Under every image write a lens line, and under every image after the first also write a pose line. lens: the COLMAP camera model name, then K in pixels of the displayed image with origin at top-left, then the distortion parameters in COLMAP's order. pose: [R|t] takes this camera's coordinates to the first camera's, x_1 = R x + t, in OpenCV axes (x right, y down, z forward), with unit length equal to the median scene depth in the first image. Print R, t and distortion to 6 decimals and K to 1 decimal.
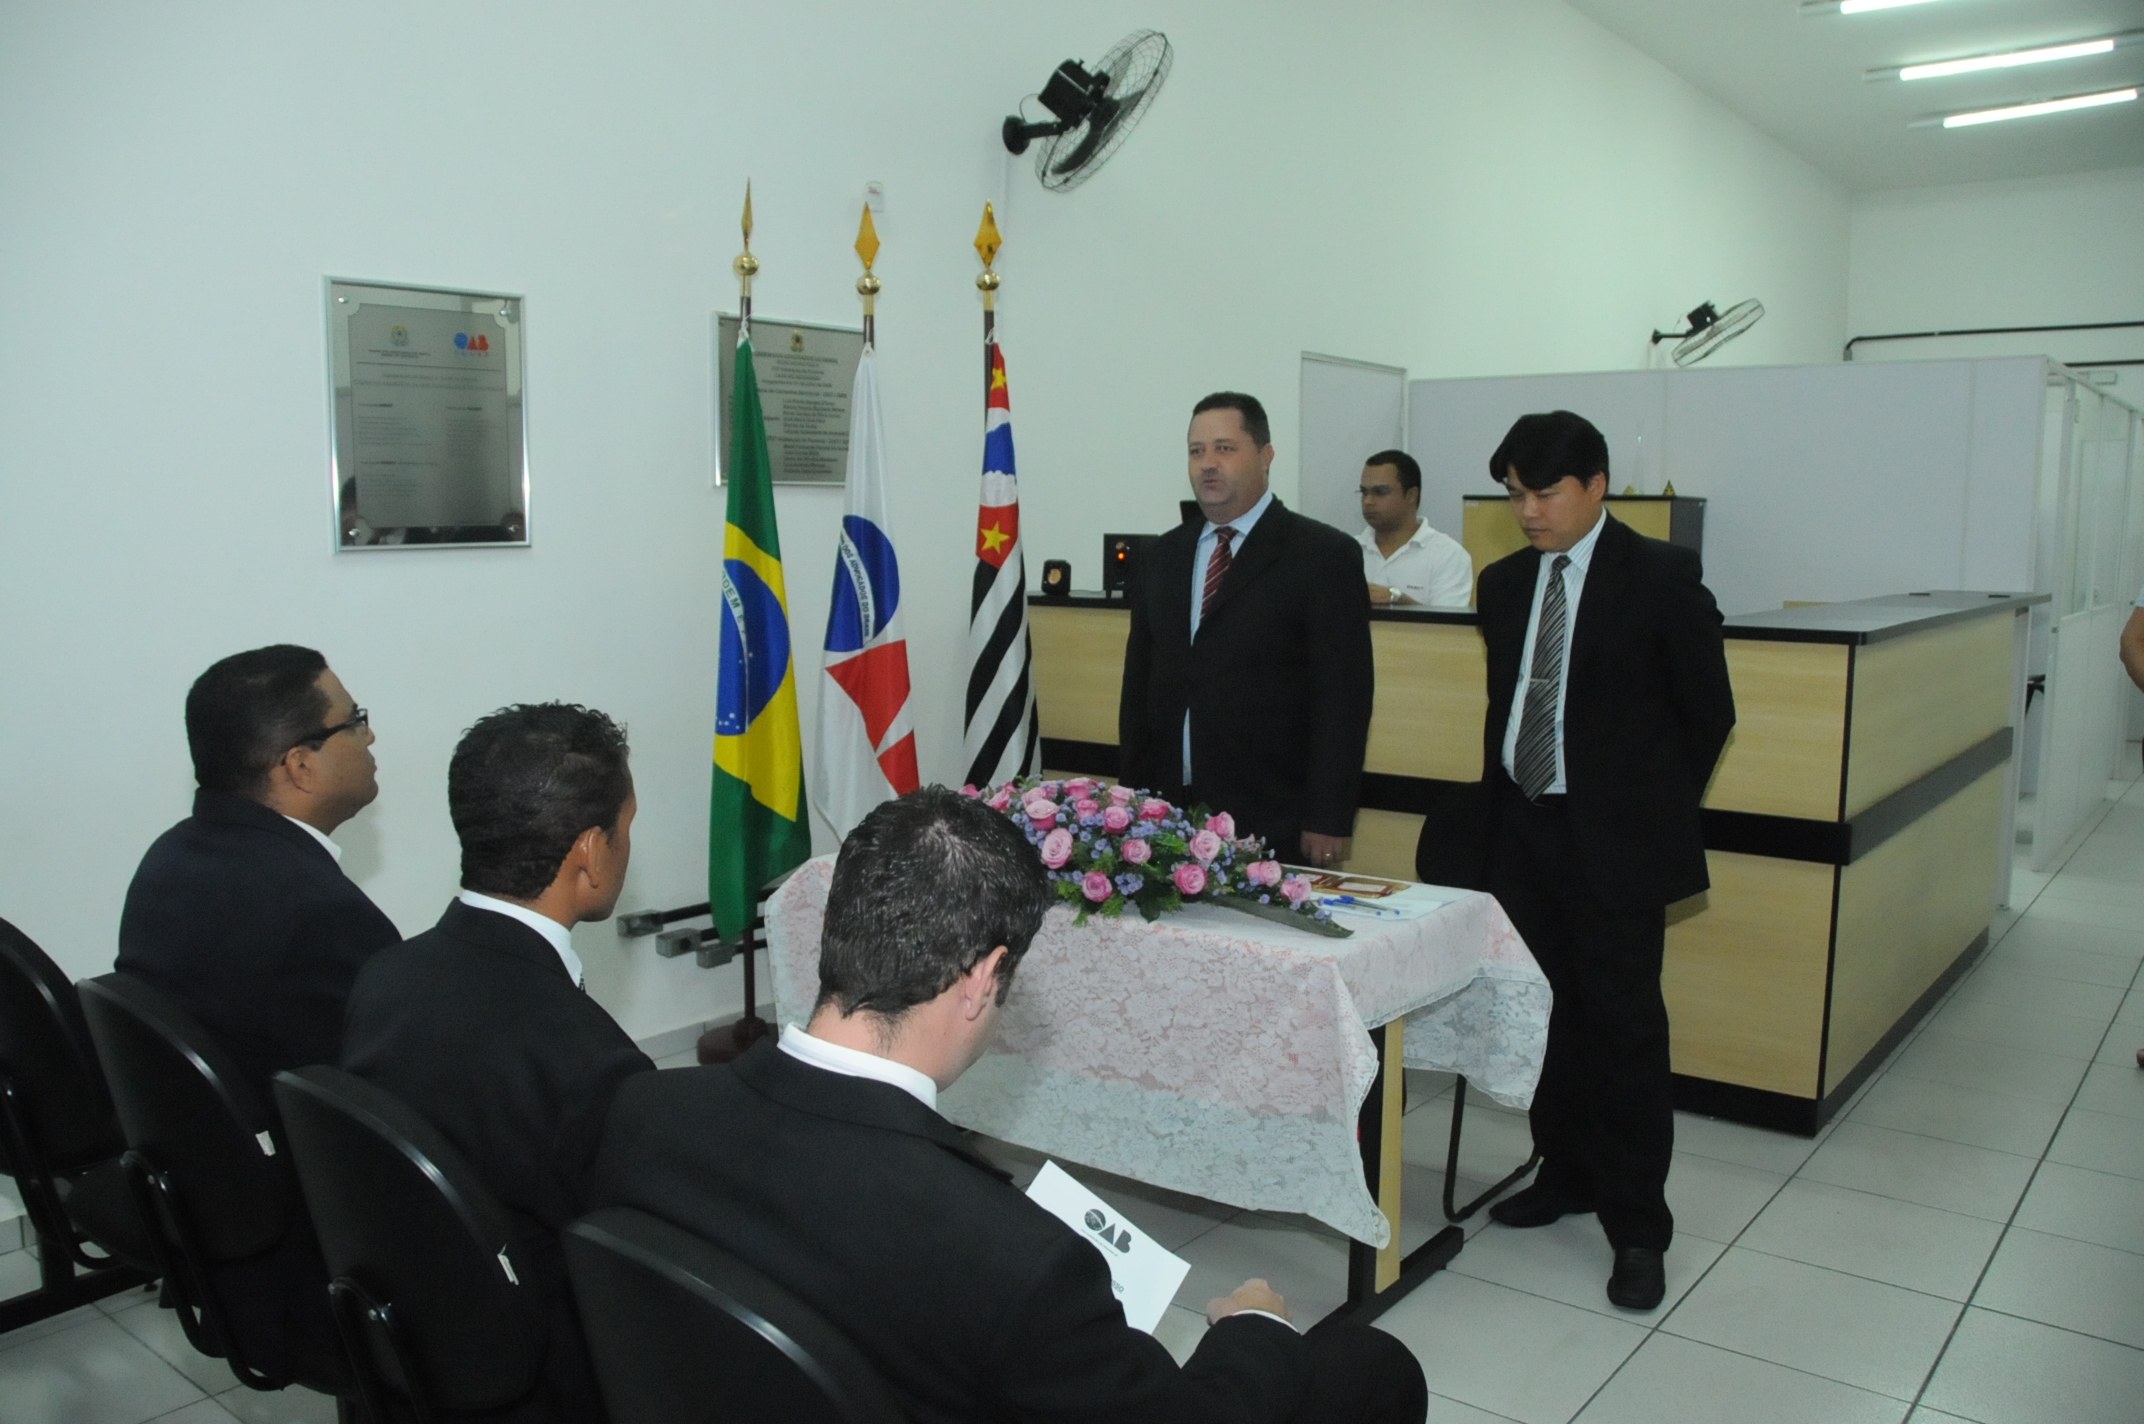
lens RADIAL K [[1659.2, 0, 1045.3], [0, 1659.2, 757.2], [0, 0, 1]] dist [-0.170623, 0.121683]
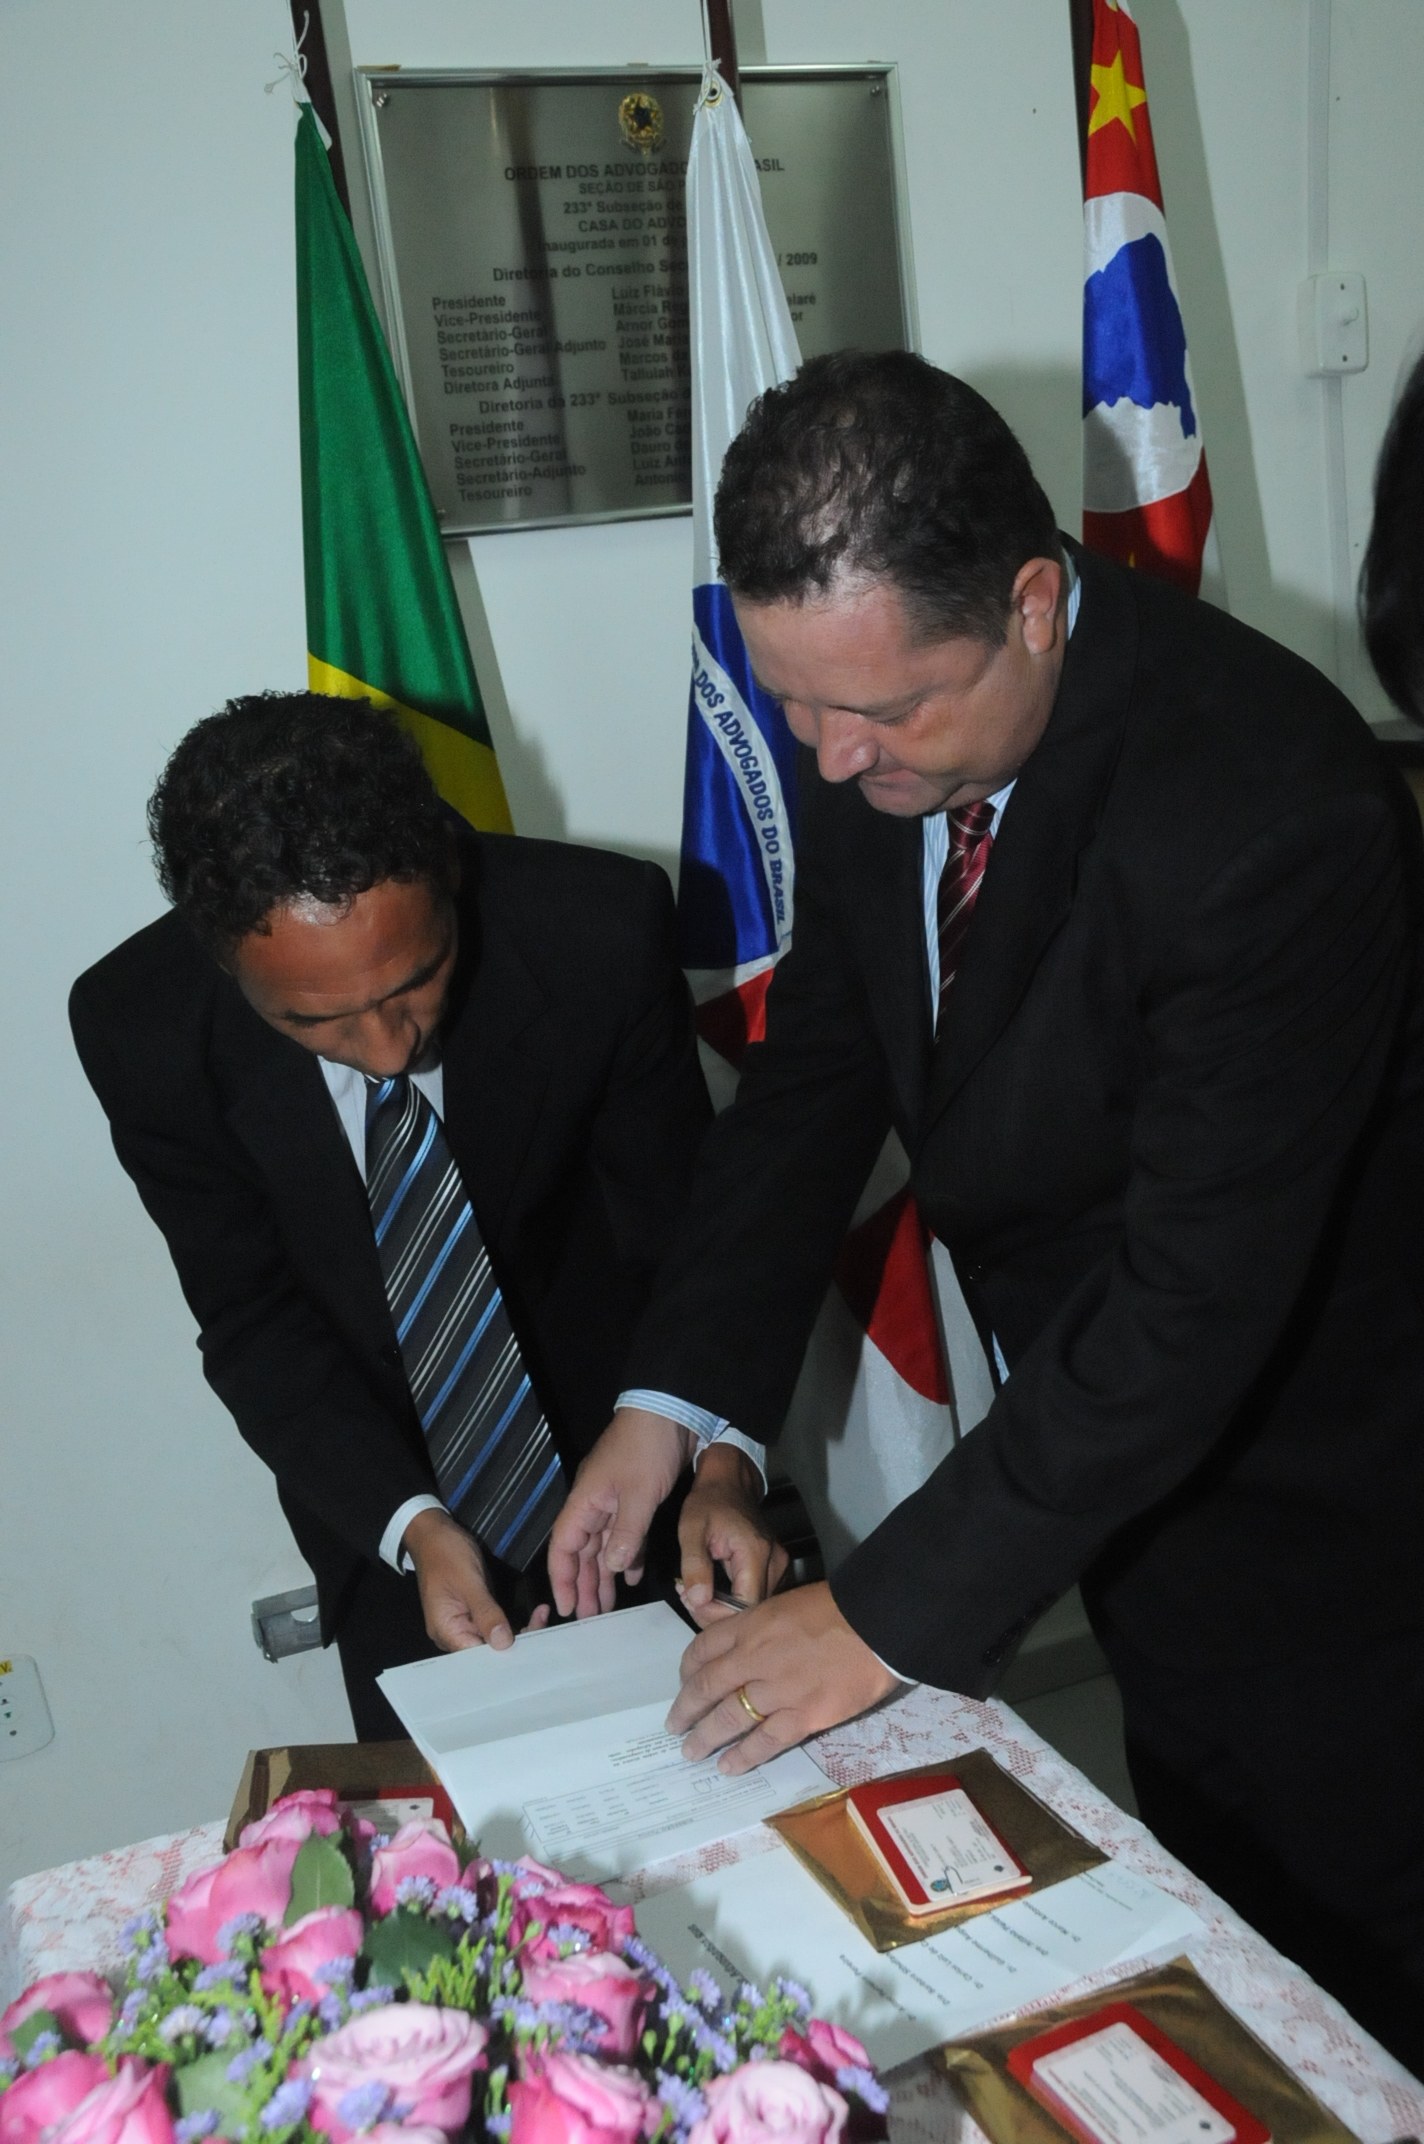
lens RADIAL K [[2028.5, 0, 740.0], [0, 2028.5, 1053.4], [0, 0, 1]] dist [0.008728, 0.000000]
pose [[0.868900, 0.002720, -0.494980, 0.105124], [0.042643, 0.995856, 0.080329, -0.080479], [0.493147, -0.090905, 0.865183, 0.610597]]
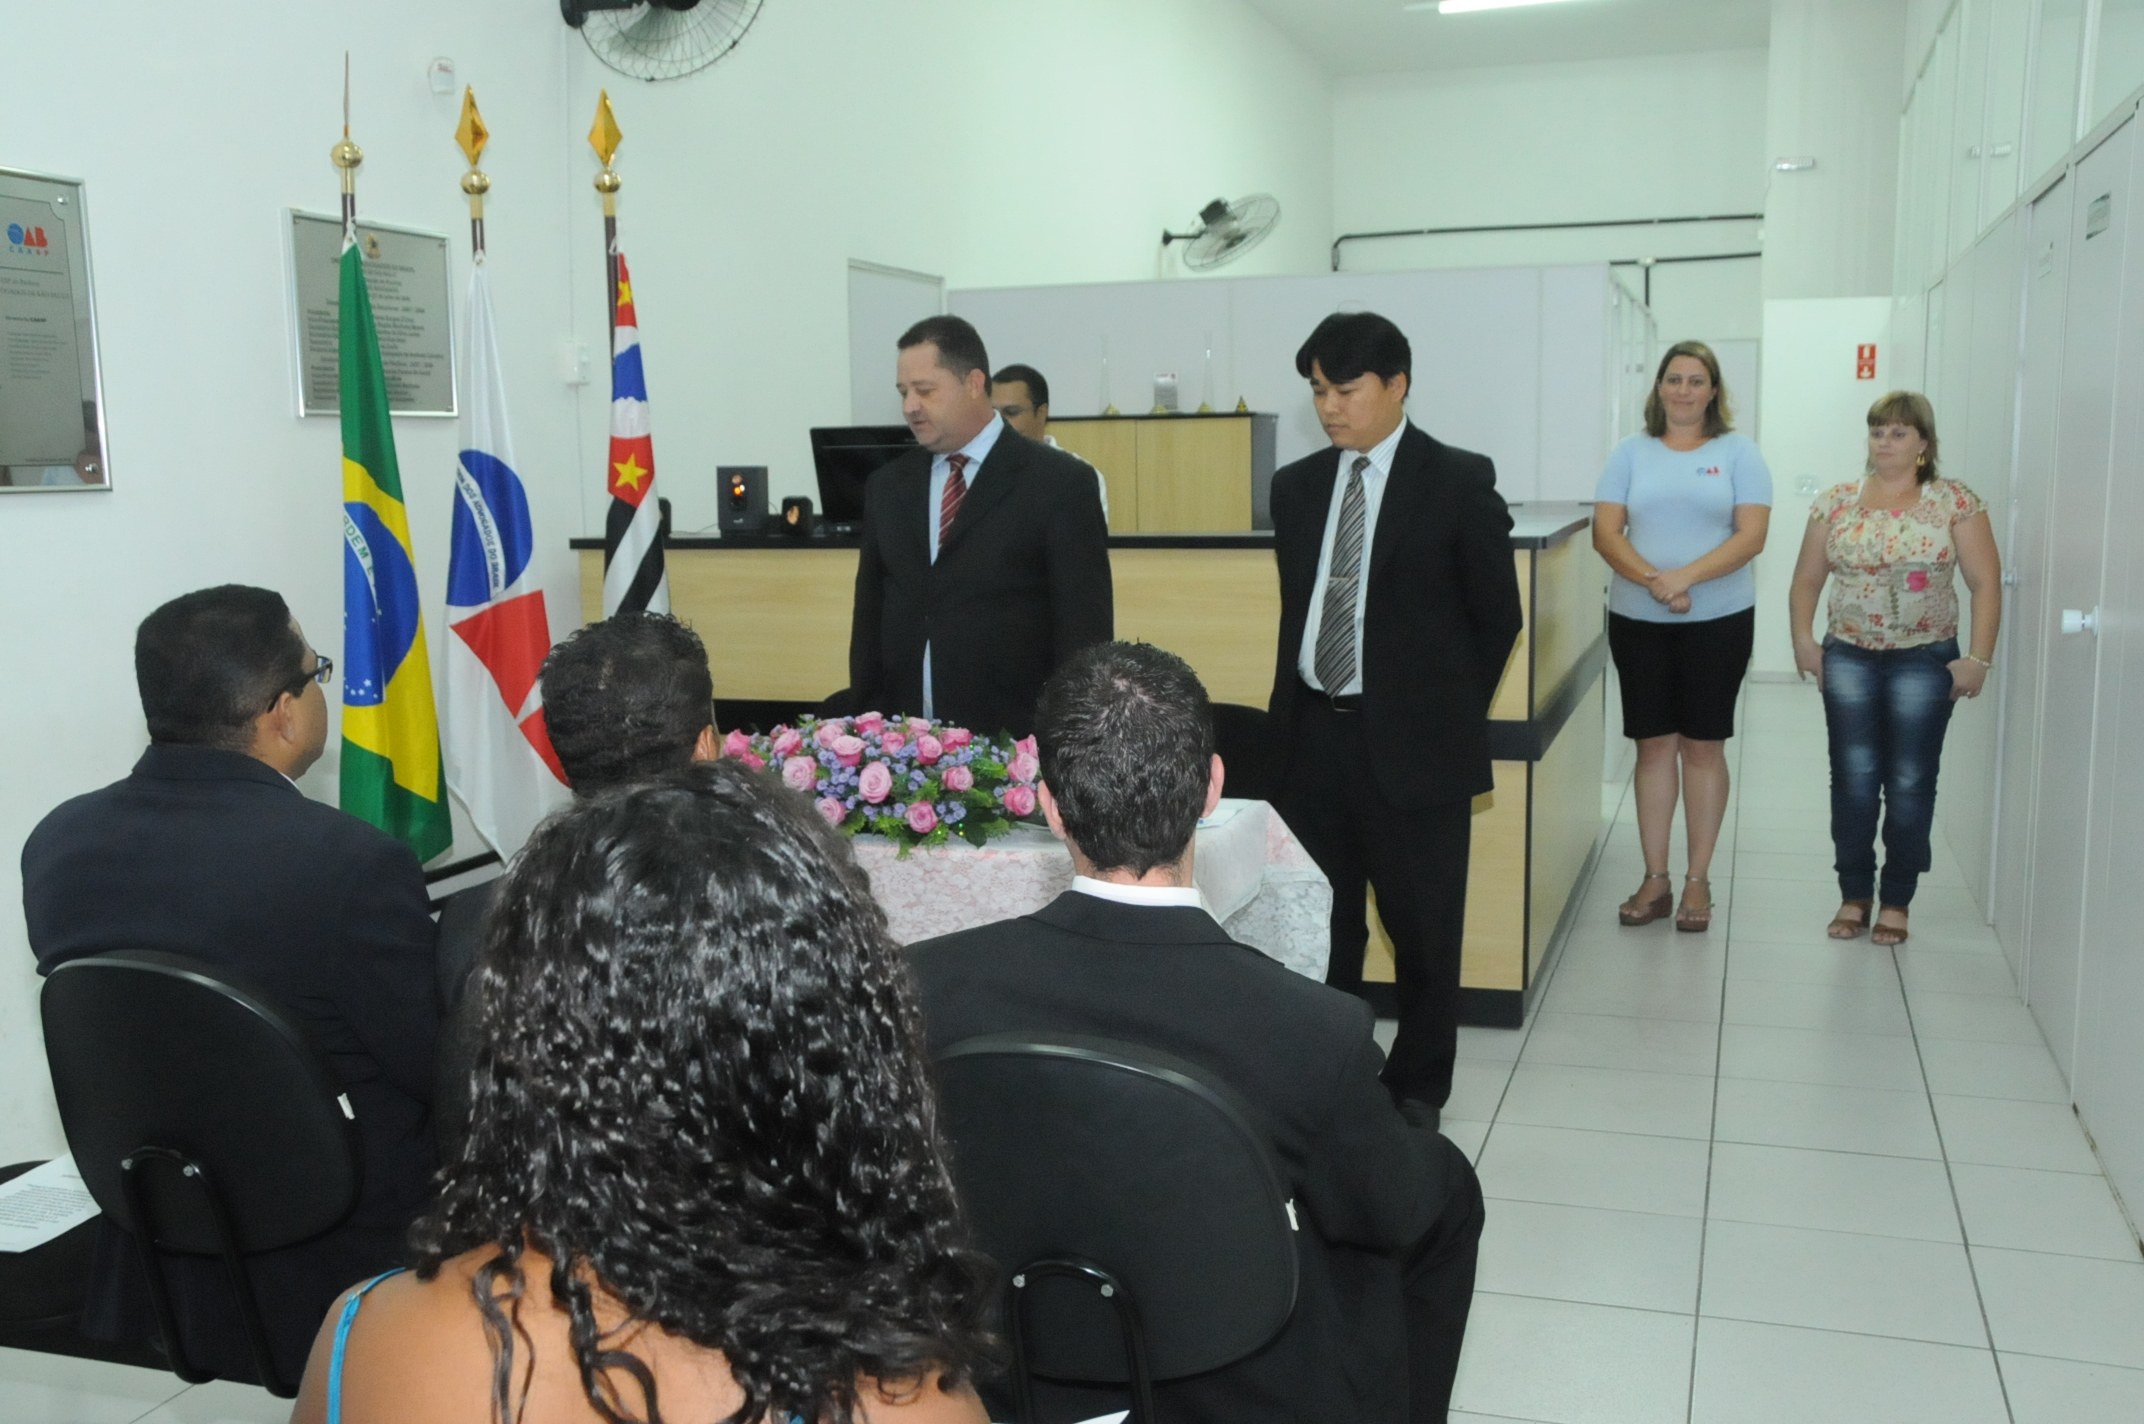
lens RADIAL K [[2010.3, 0, 1034.5], [0, 2010.3, 761.4], [0, 0, 1]] dist [-0.014628, 0.000000]
pose [[0.939479, -0.067598, 0.335872, -0.204519], [0.064889, 0.997706, 0.019296, 0.017276], [-0.336406, 0.003666, 0.941710, -0.102831]]
